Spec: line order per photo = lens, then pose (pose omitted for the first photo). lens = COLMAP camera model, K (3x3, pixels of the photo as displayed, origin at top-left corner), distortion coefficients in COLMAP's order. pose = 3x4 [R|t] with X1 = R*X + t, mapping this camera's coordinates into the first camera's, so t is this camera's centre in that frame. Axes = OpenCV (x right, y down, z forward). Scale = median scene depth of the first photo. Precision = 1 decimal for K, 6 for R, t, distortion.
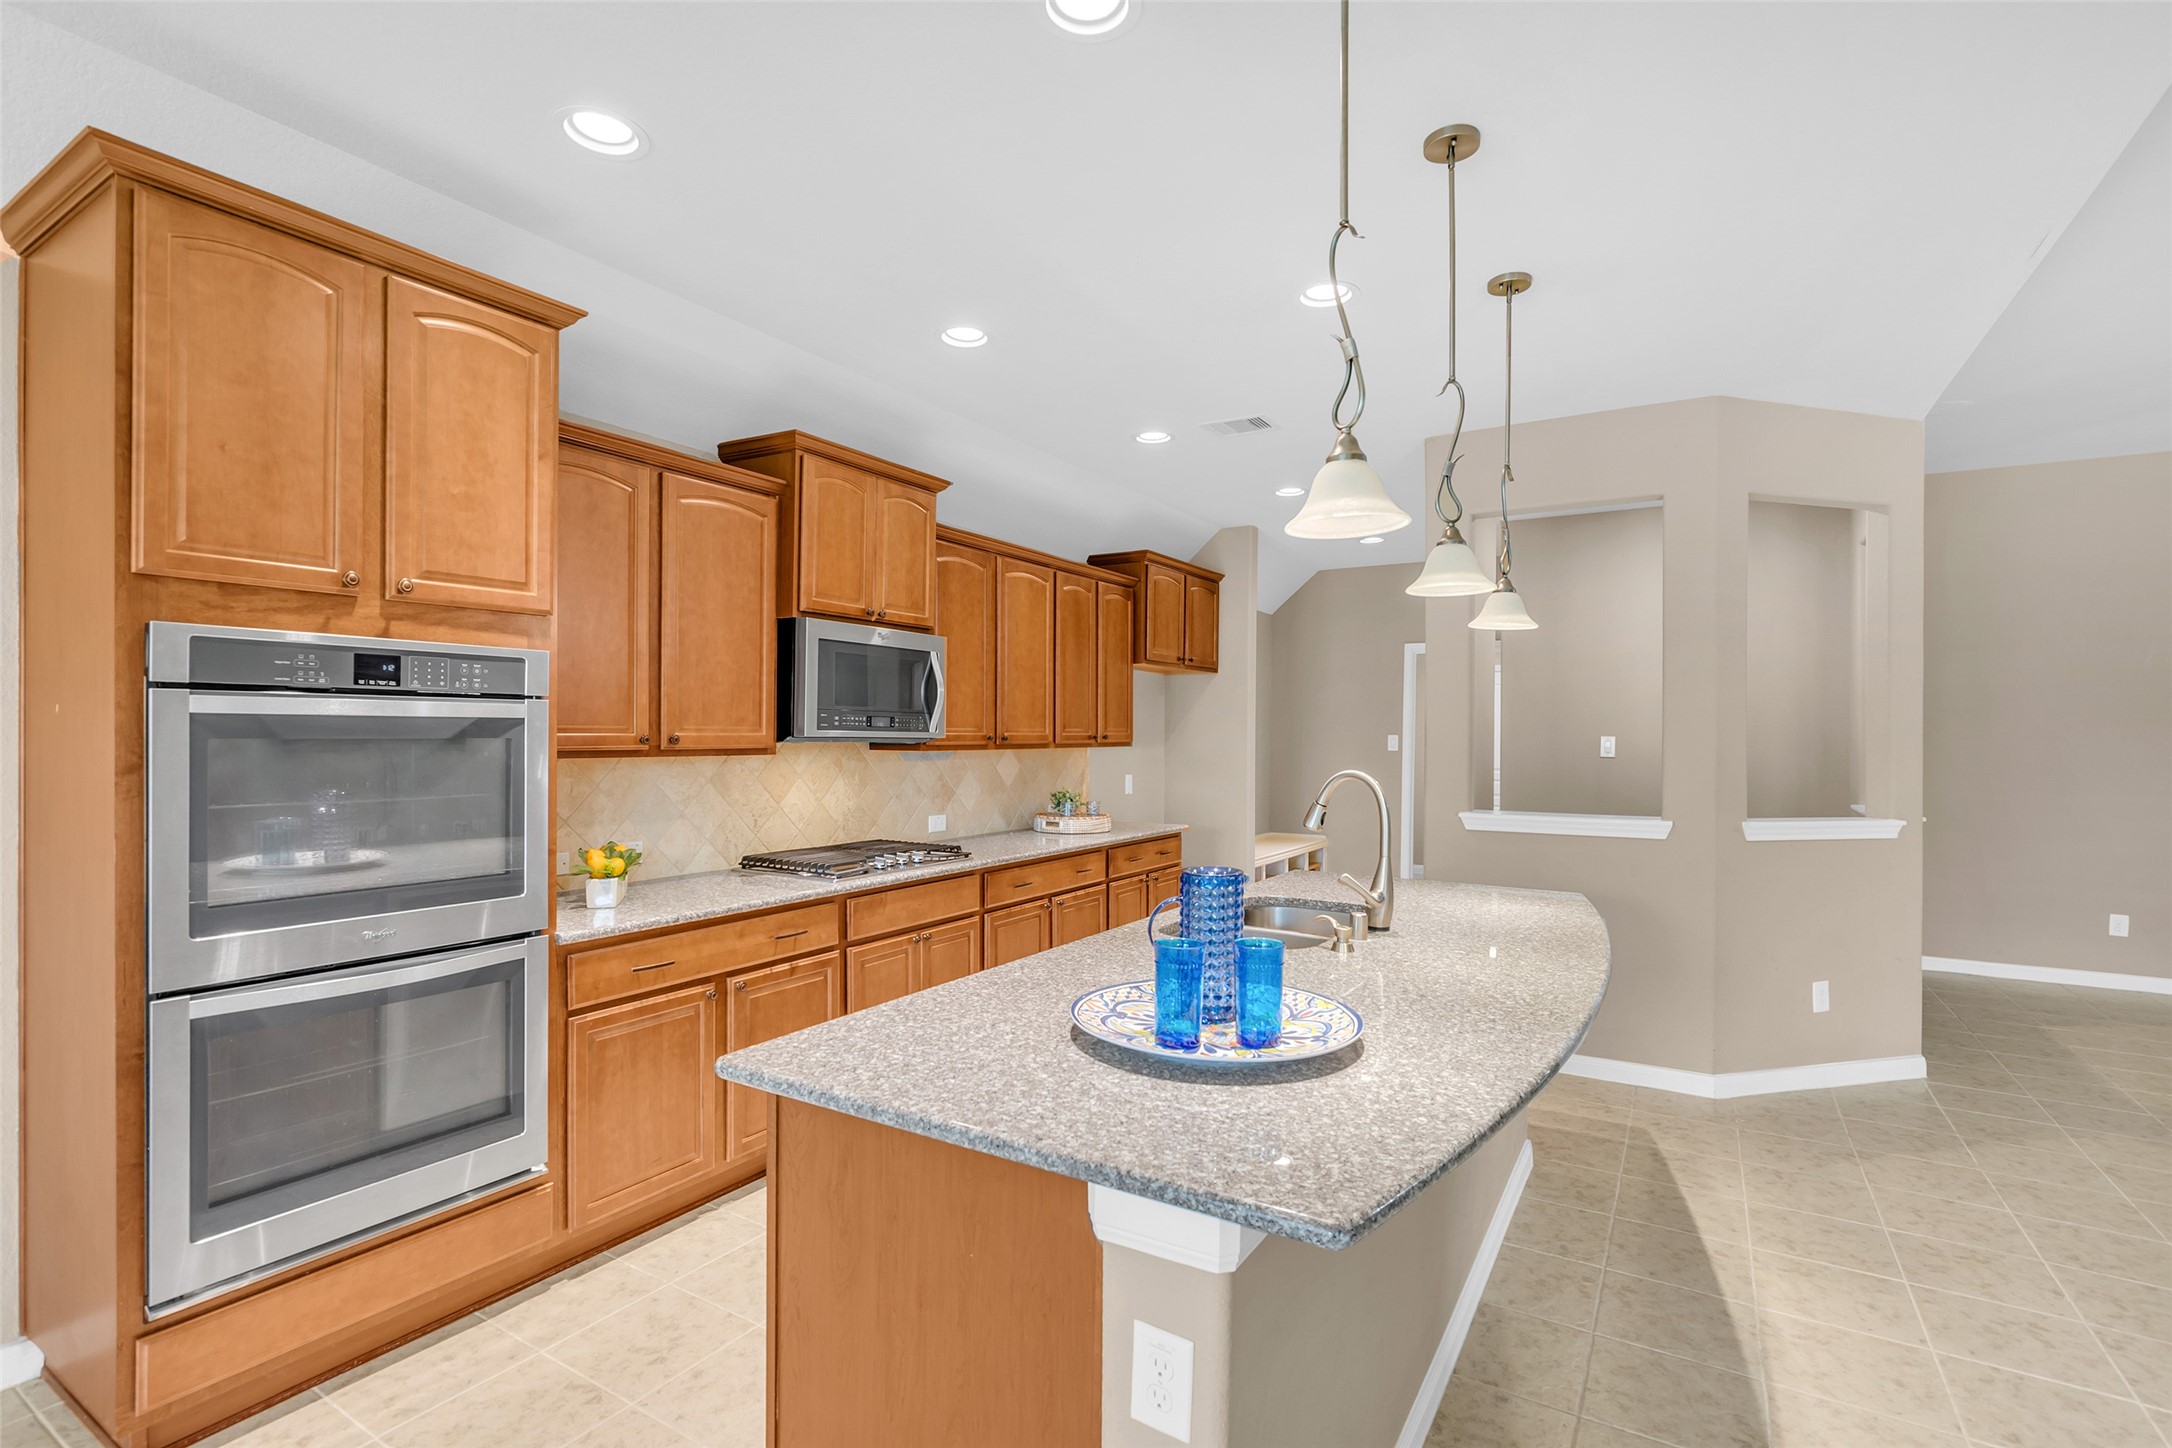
lens RADIAL K [[999.8, 0, 1085.0], [0, 999.8, 737.1], [0, 0, 1]] dist [-0.015635, 0.003561]
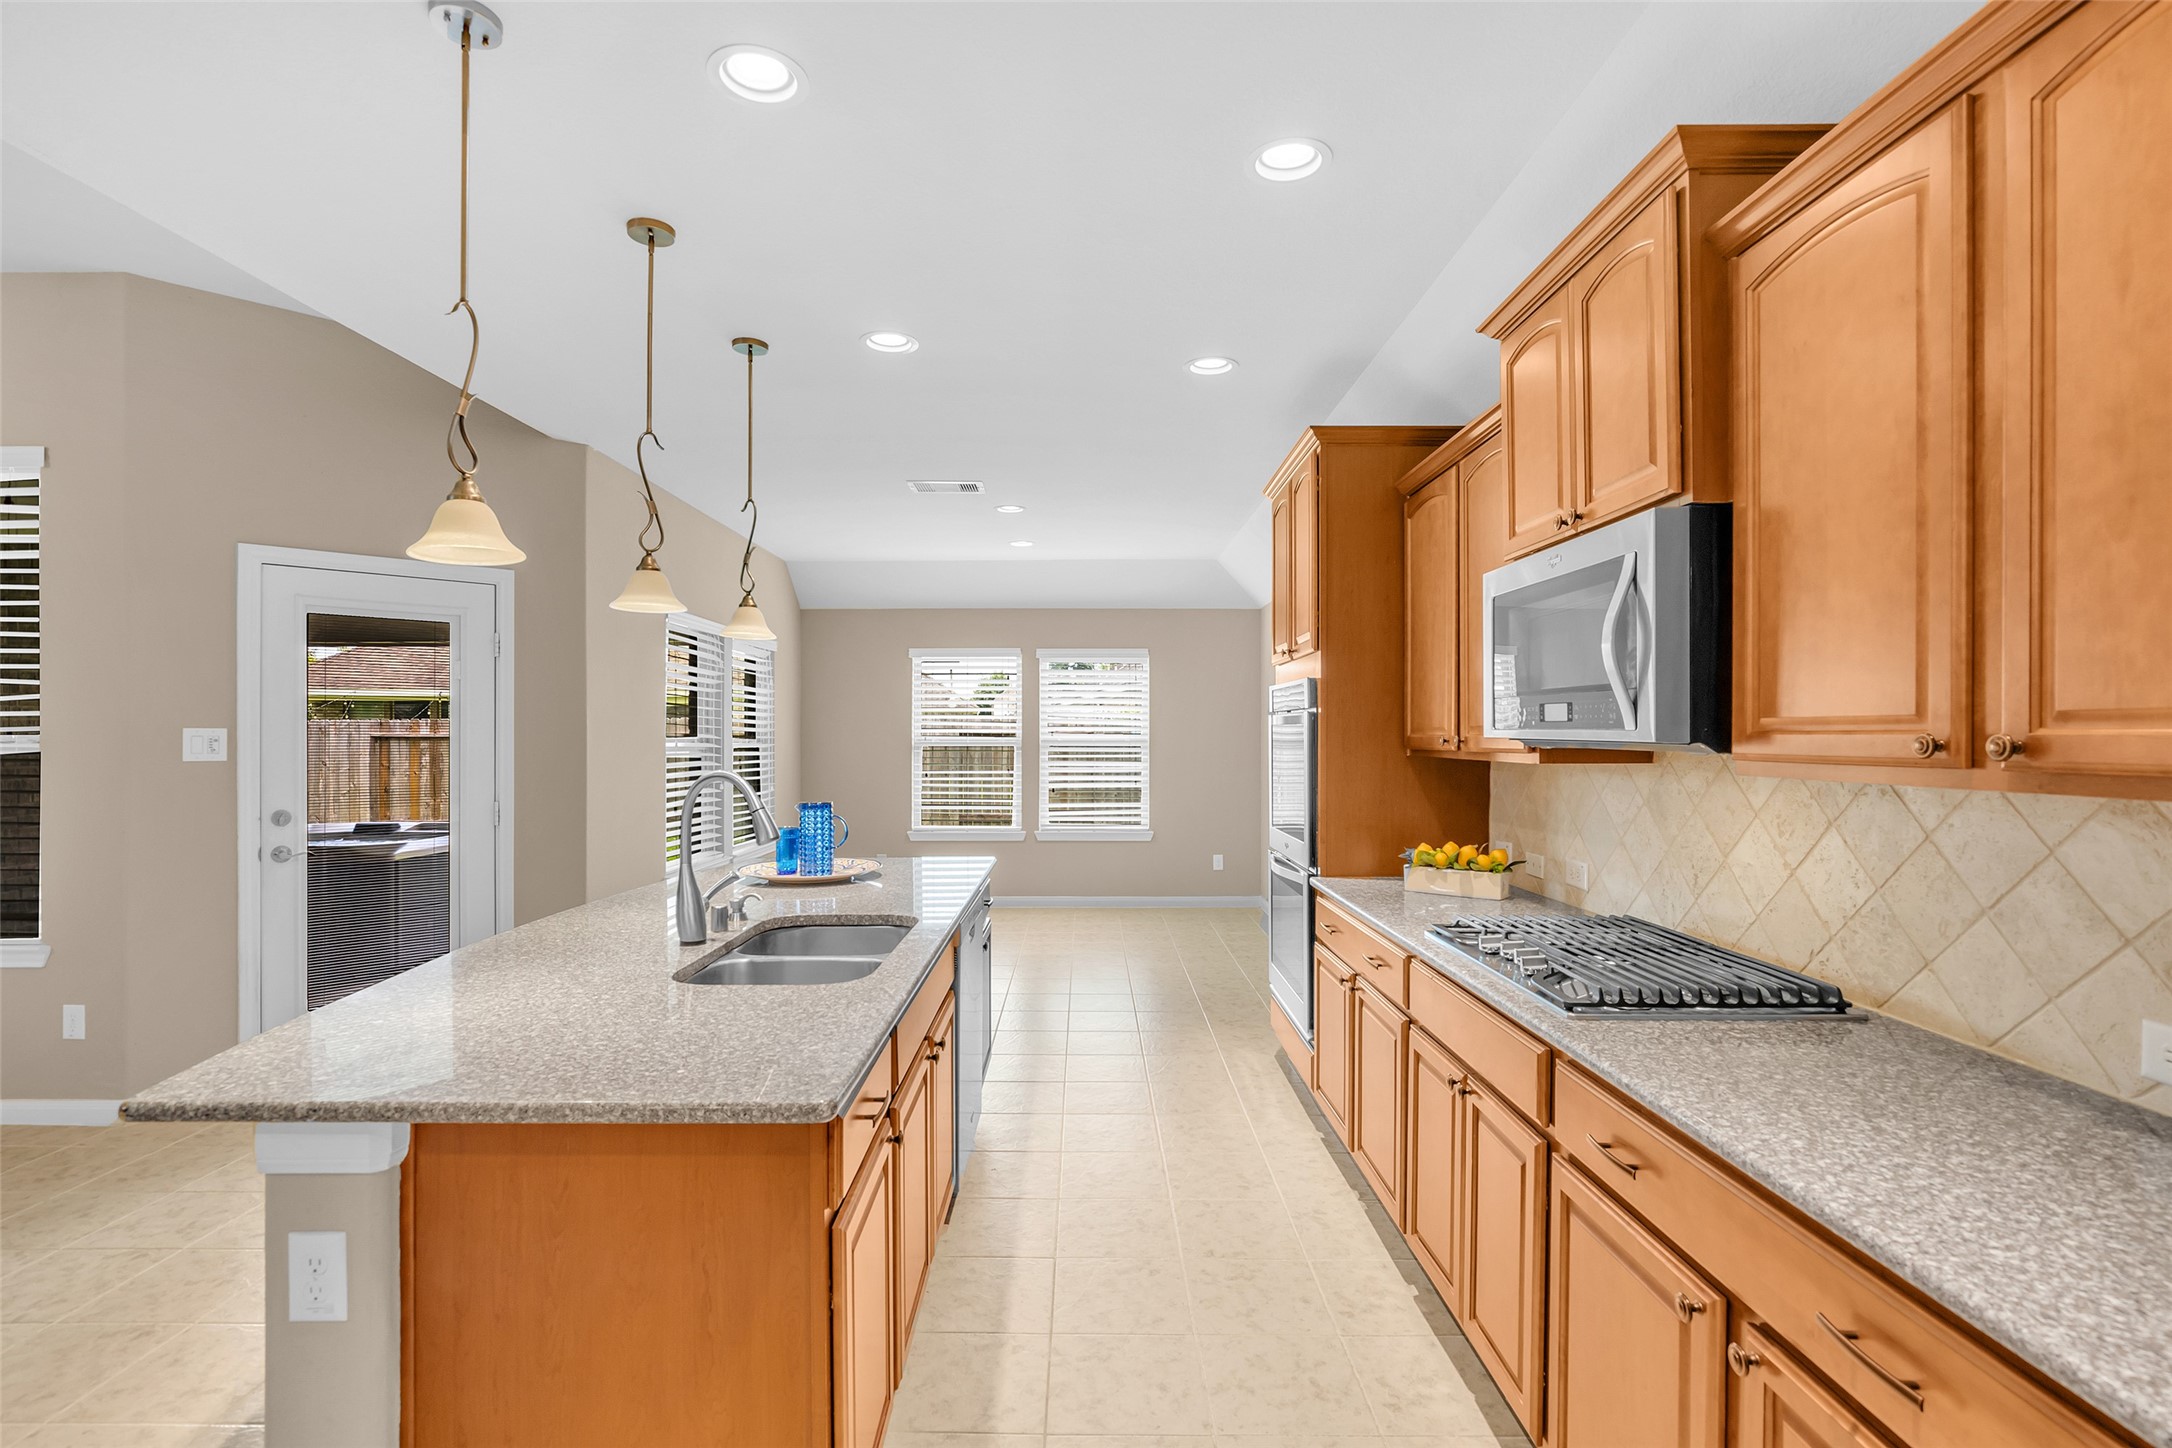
lens RADIAL K [[999.8, 0, 1075.6], [0, 999.8, 726.5], [0, 0, 1]] dist [-0.015635, 0.003561]
pose [[-0.857934, -0.010232, -0.513658, 0.441905], [-0.006954, 0.999941, -0.008304, -0.000180], [0.513712, -0.003553, -0.857955, 1.892171]]
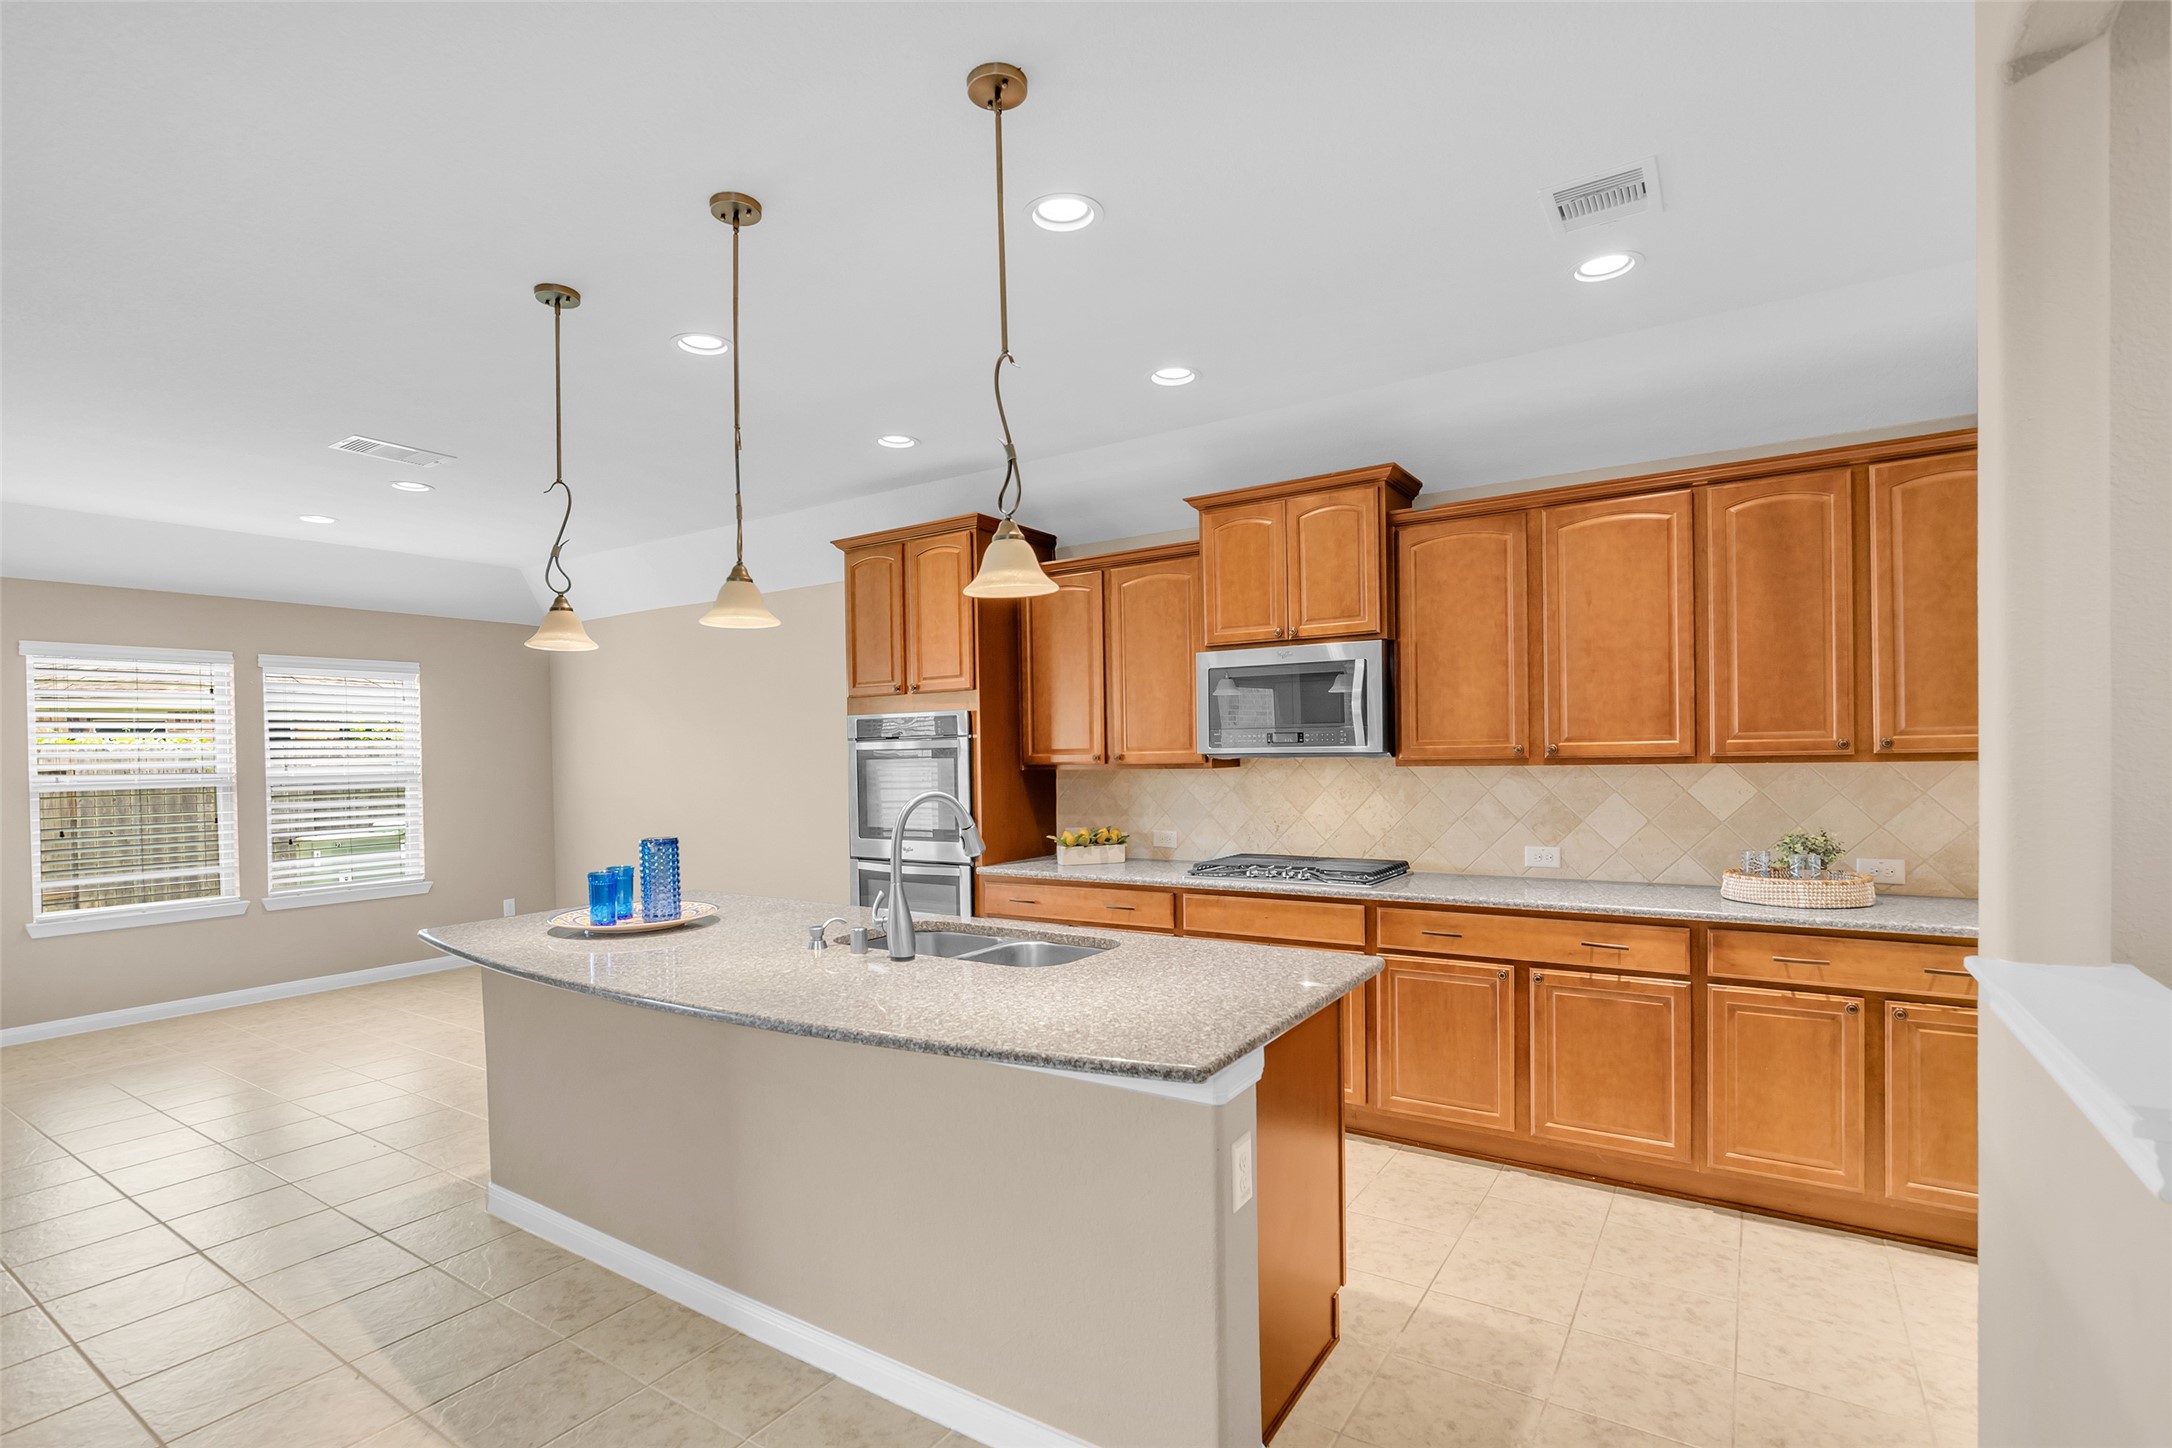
lens RADIAL K [[999.8, 0, 1066.5], [0, 999.8, 759.1], [0, 0, 1]] dist [-0.015635, 0.003561]
pose [[-0.034707, 0.004495, -0.999387, 1.170287], [0.016249, 0.999860, 0.003932, -0.002011], [0.999265, -0.016103, -0.034775, 1.139631]]
